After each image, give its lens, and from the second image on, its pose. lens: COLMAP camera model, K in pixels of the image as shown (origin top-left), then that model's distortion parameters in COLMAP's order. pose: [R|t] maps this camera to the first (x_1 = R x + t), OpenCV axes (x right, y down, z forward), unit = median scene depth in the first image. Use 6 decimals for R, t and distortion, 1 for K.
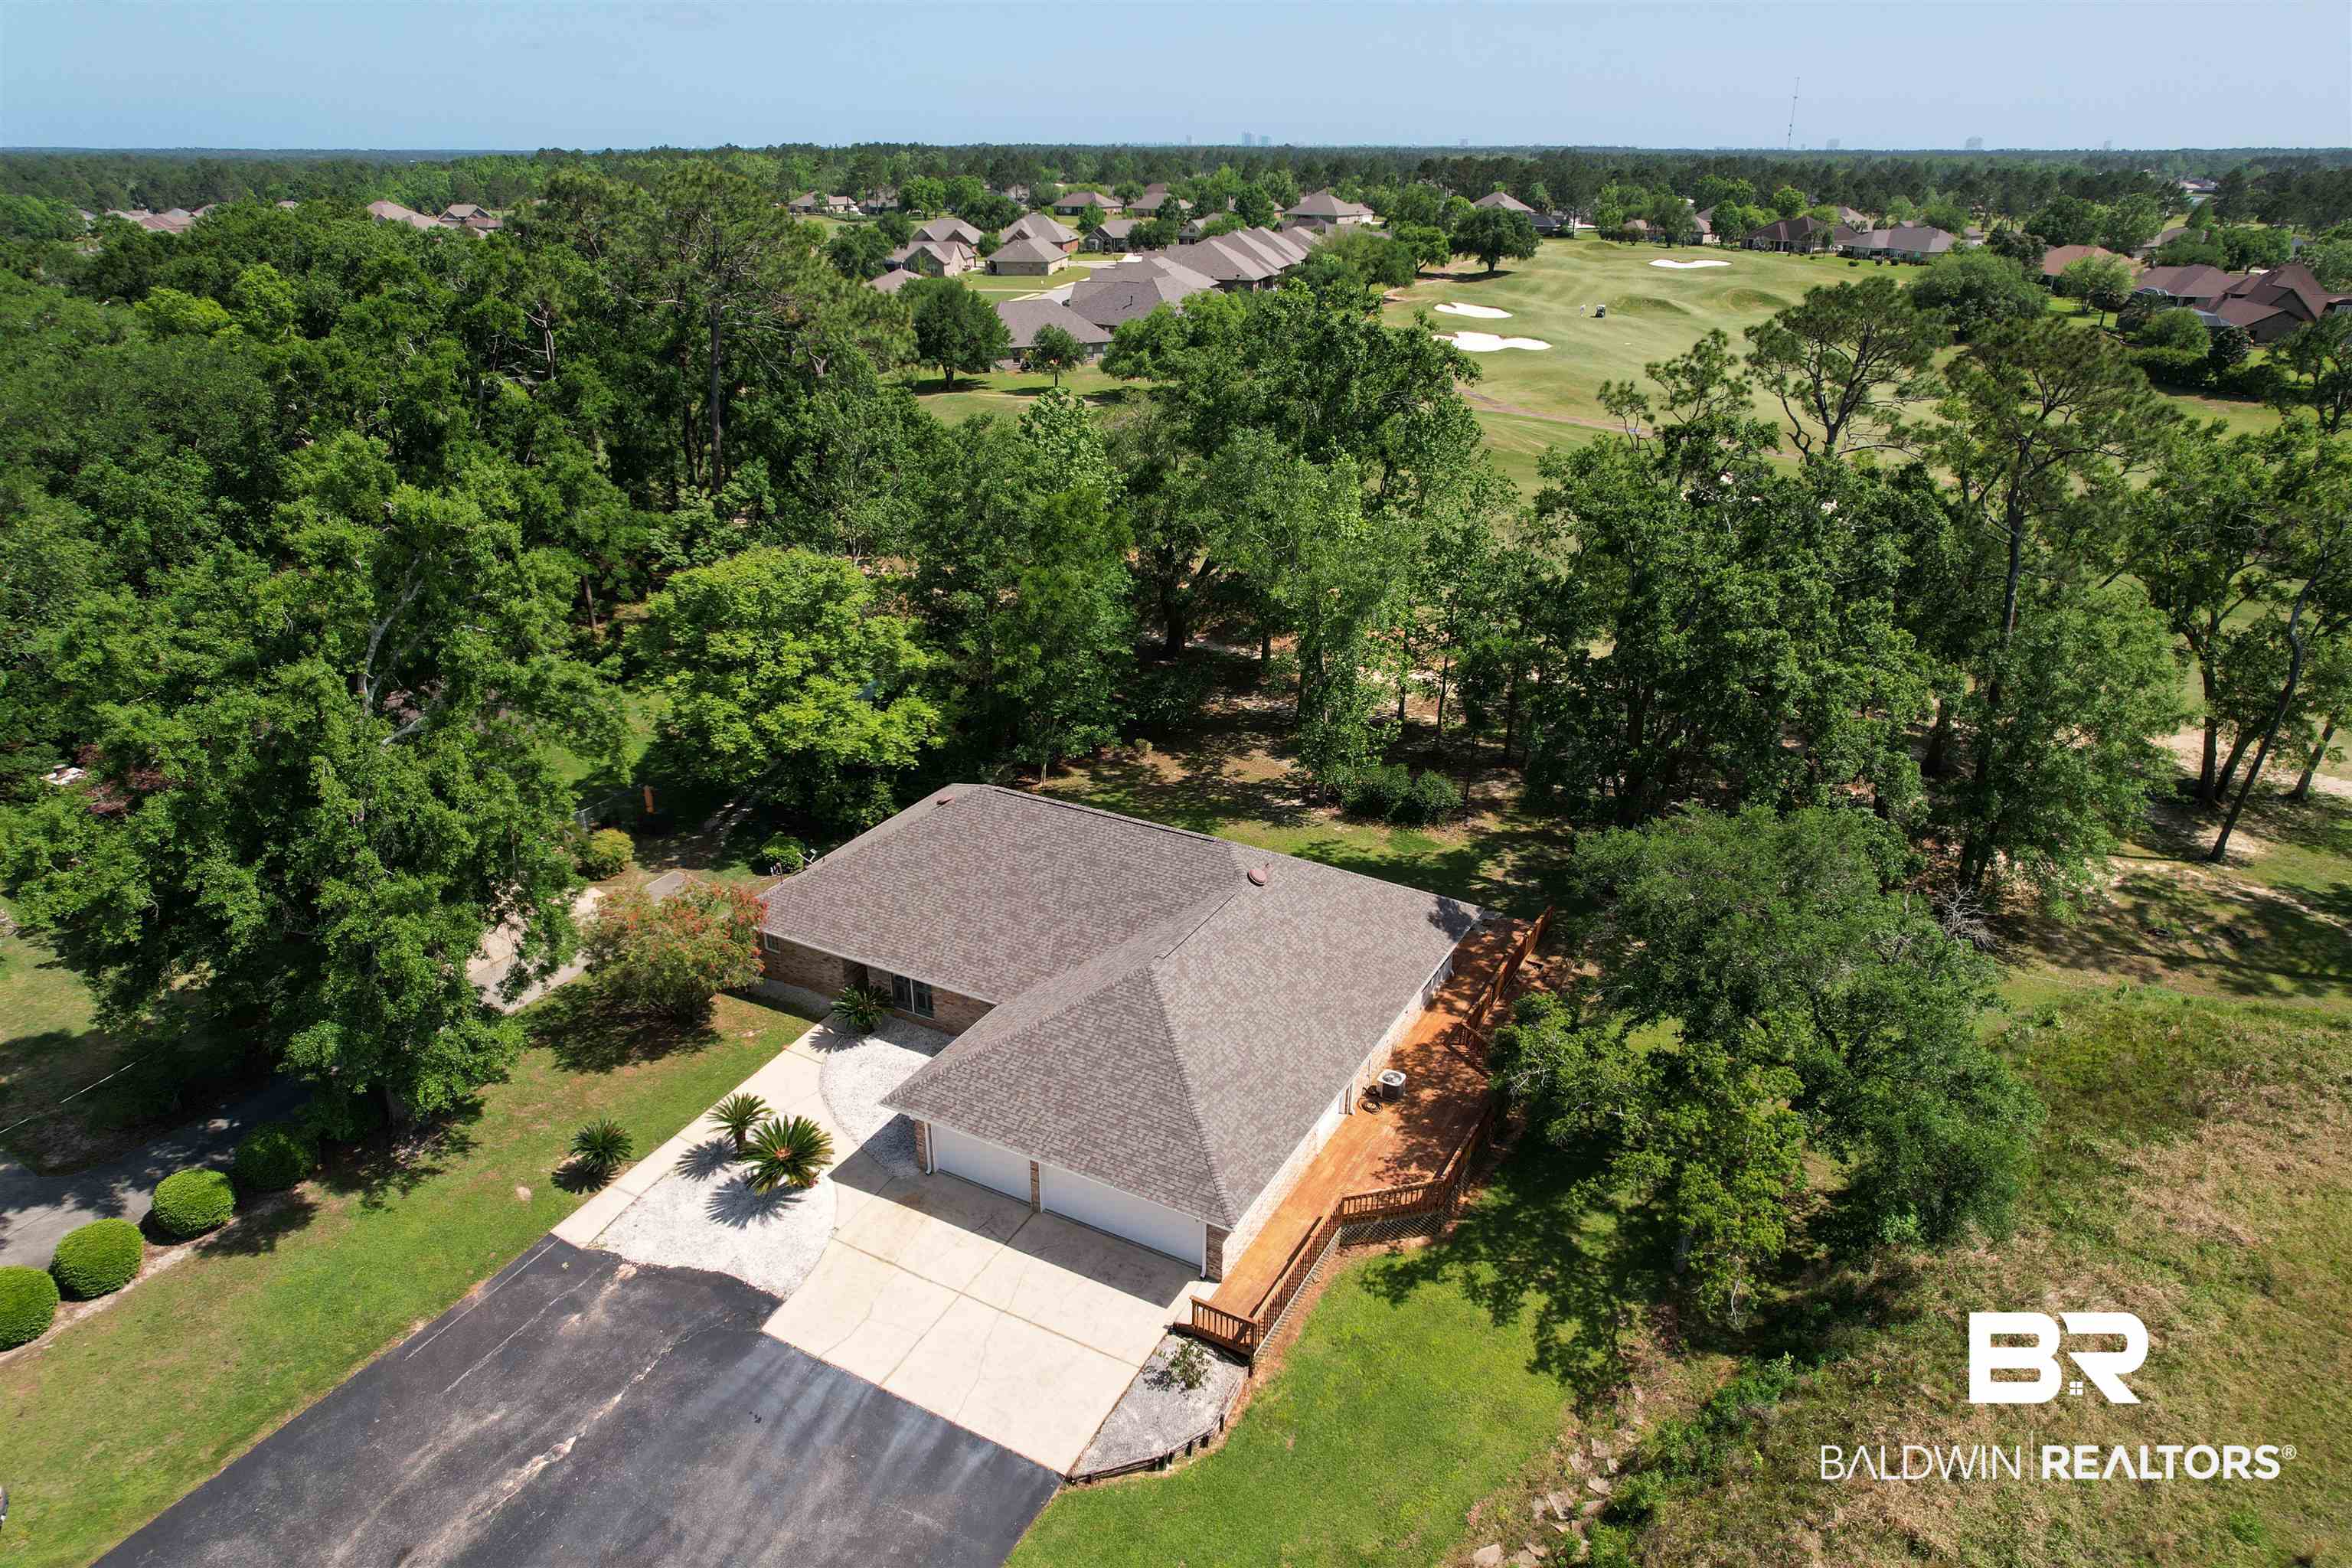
lens RADIAL K [[1498.2, 0, 1181.9], [0, 1498.2, 788.6], [0, 0, 1]] dist [-0.084486, 0.075876]
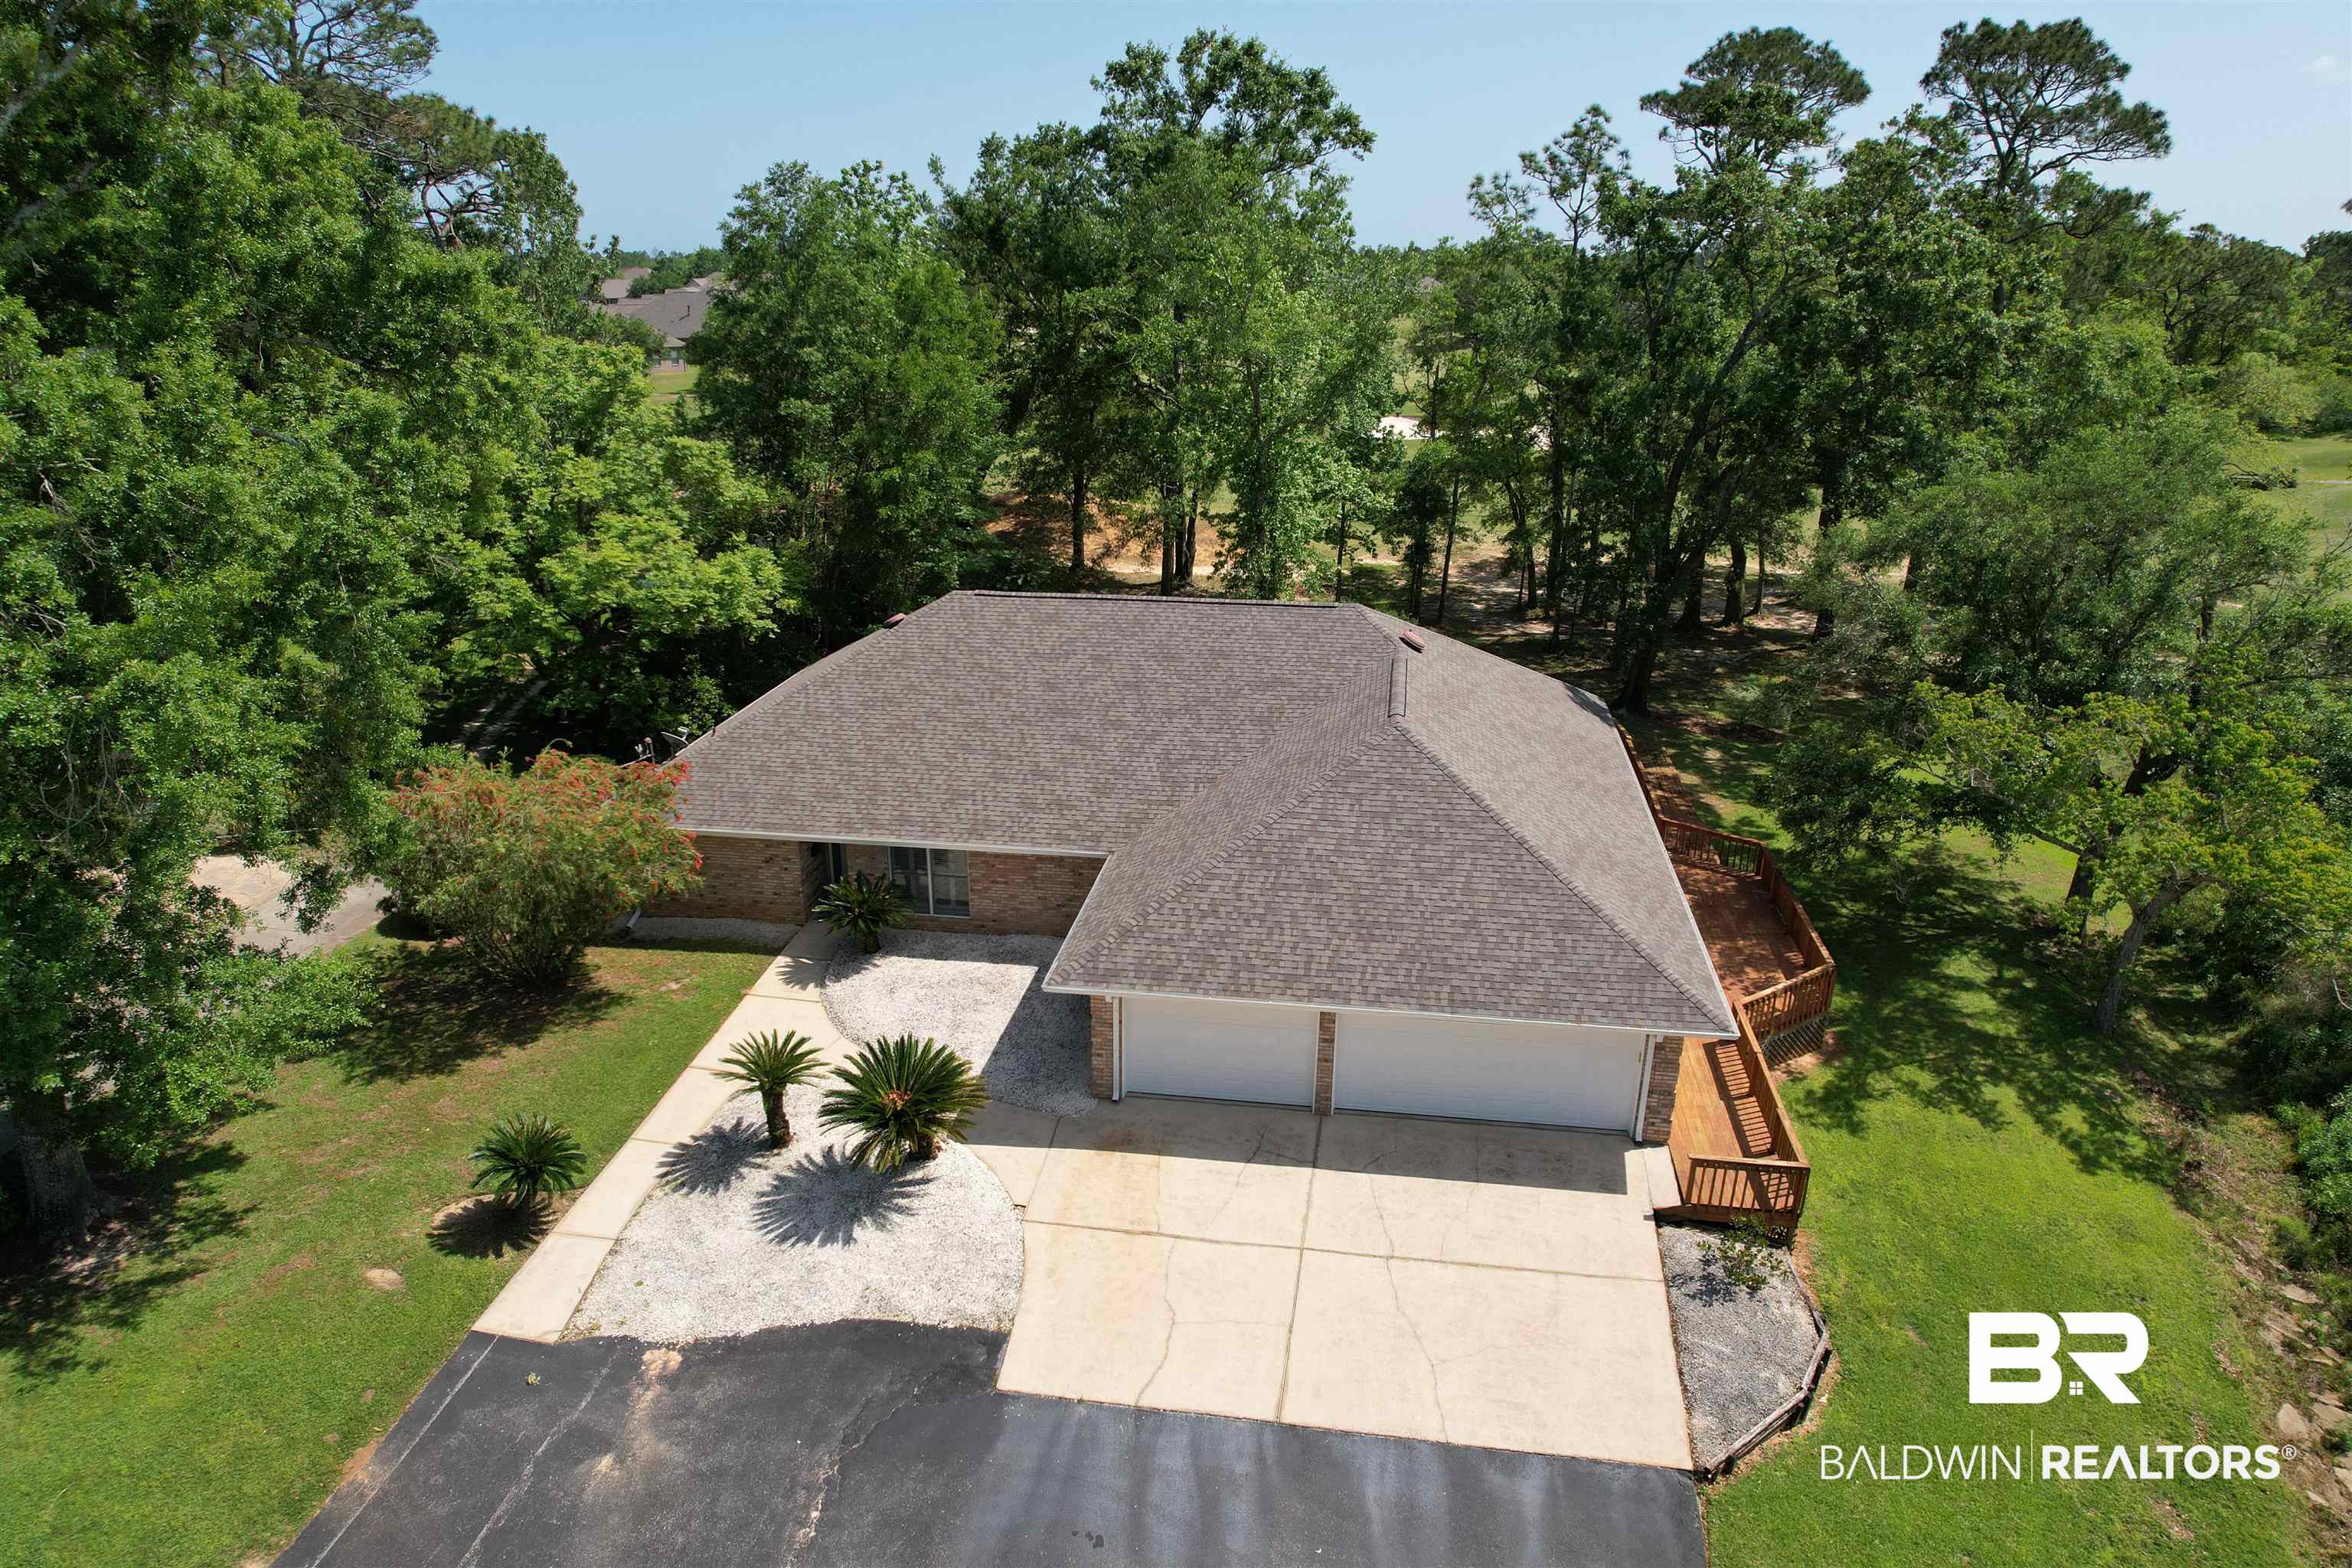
lens RADIAL K [[1498.2, 0, 1181.9], [0, 1498.2, 788.6], [0, 0, 1]] dist [-0.084486, 0.075876]
pose [[0.939502, -0.112139, 0.323669, -0.331072], [0.134481, 0.989780, -0.047431, 0.166324], [-0.315042, 0.088089, 0.944981, 0.406429]]
